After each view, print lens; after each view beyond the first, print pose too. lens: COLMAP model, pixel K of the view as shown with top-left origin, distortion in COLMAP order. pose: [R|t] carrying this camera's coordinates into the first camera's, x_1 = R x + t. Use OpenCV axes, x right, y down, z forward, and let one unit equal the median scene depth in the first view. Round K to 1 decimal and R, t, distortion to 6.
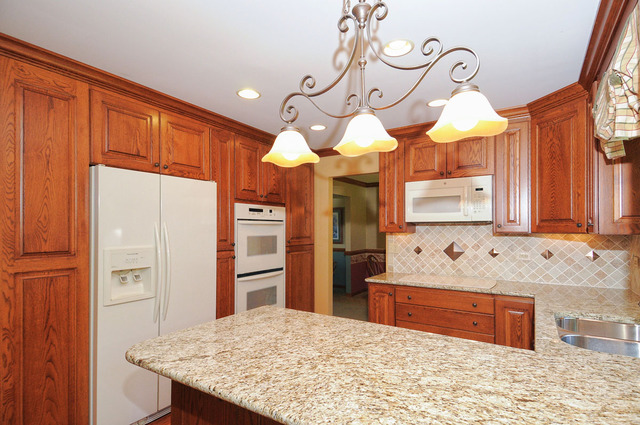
lens RADIAL K [[334.4, 0, 320.5], [0, 334.4, 225.6], [0, 0, 1]] dist [-0.000480, -0.000443]
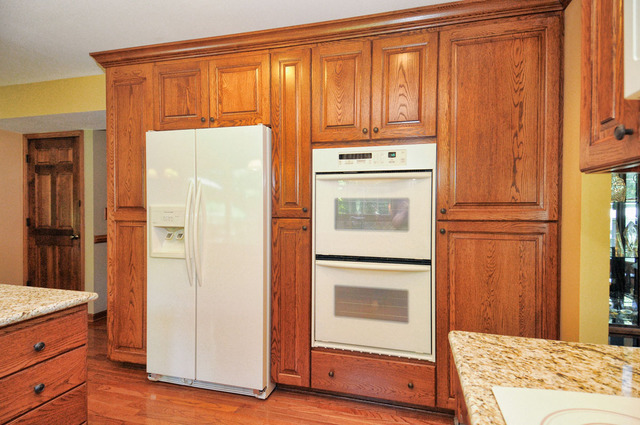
lens RADIAL K [[337.3, 0, 323.8], [0, 337.3, 212.8], [0, 0, 1]] dist [0.001923, -0.000659]
pose [[0.304594, 0.012025, -0.952406, 0.404021], [-0.000081, 0.999921, 0.012599, 0.053108], [0.952482, -0.003760, 0.304571, 0.808788]]
